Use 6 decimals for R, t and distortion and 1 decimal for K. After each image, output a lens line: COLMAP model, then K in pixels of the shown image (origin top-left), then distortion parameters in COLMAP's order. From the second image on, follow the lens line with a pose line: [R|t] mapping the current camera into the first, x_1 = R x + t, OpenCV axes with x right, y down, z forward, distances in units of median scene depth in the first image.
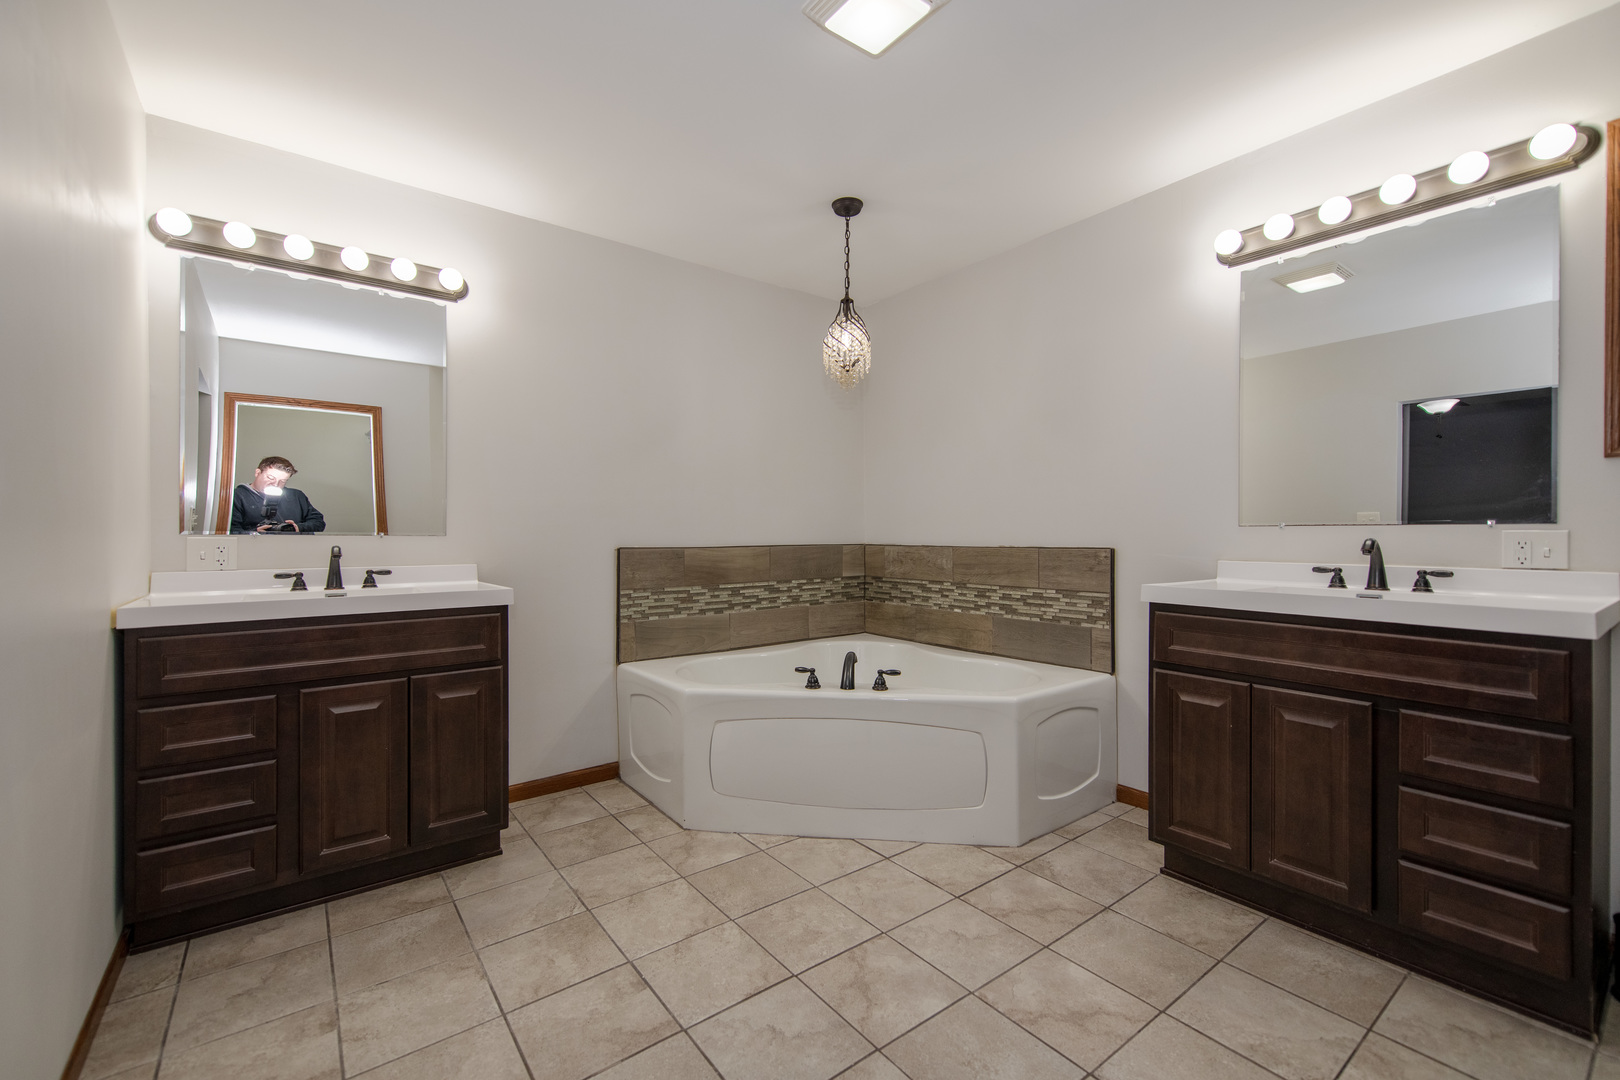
lens RADIAL K [[681.9, 0, 802.9], [0, 681.9, 530.0], [0, 0, 1]] dist [0.012293, -0.000491]
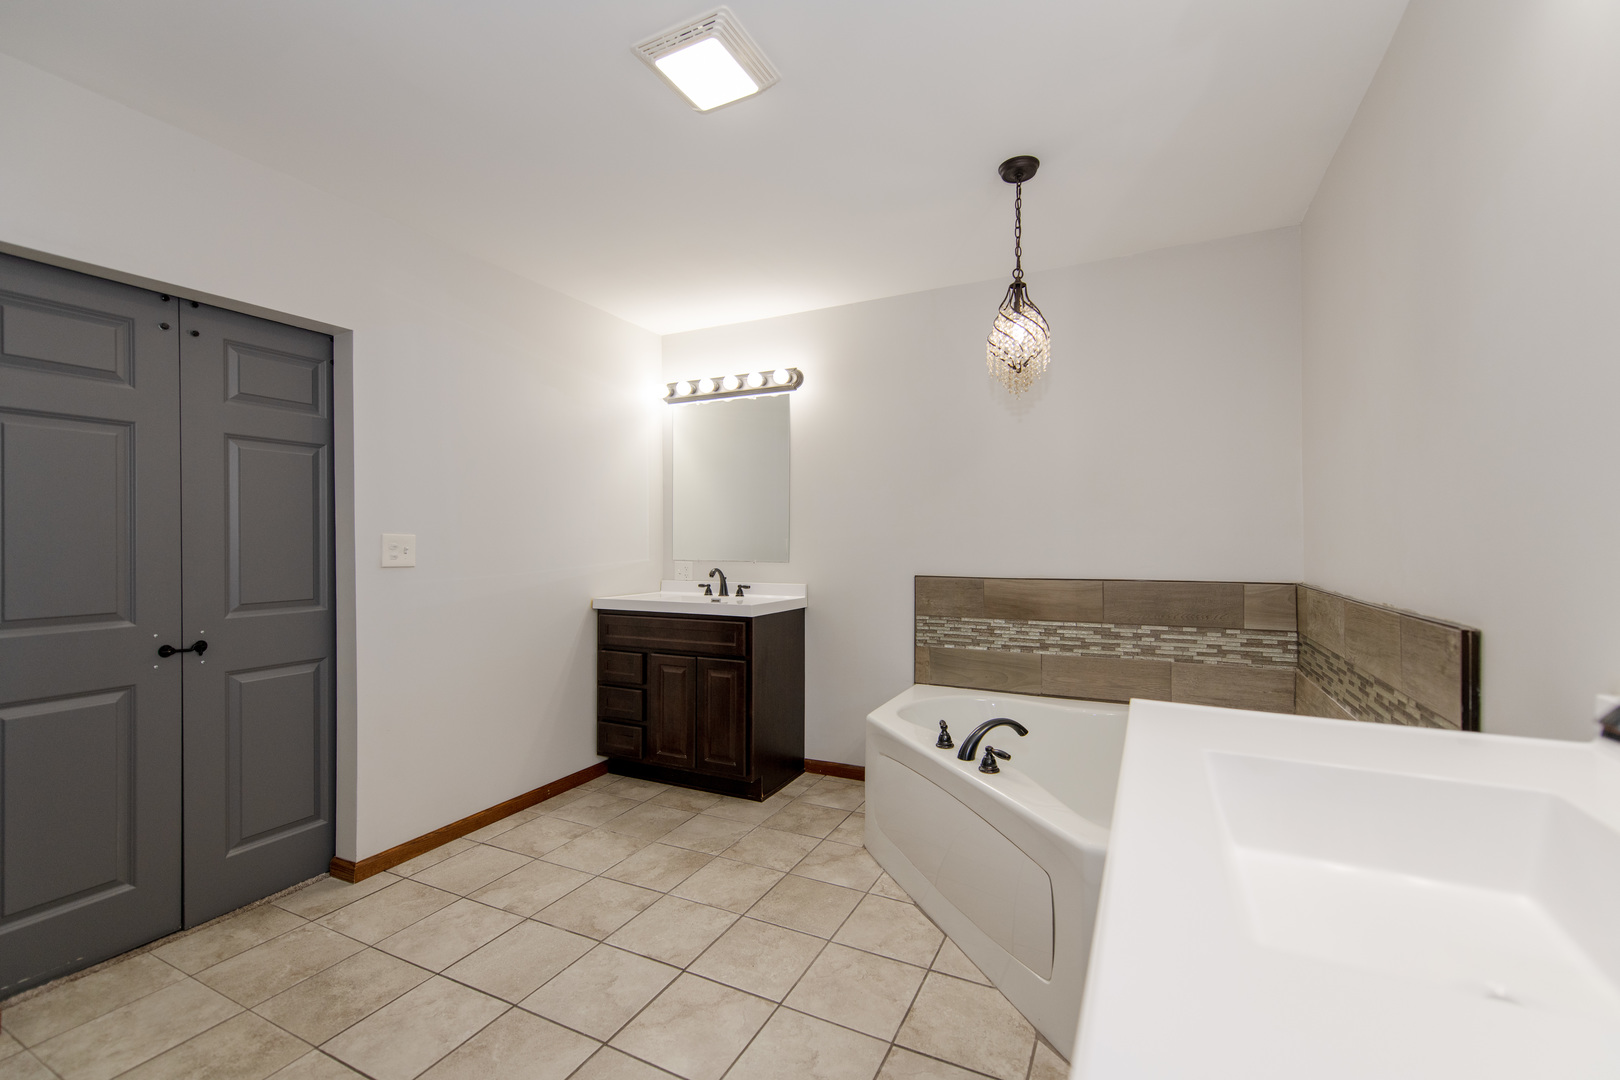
lens RADIAL K [[660.9, 0, 810.0], [0, 660.9, 540.0], [0, 0, 1]] dist [0.013871, -0.000158]
pose [[0.453196, -0.003590, -0.891404, 0.585124], [0.006094, 0.999981, -0.000930, -0.030292], [0.891390, -0.005011, 0.453209, 0.382855]]
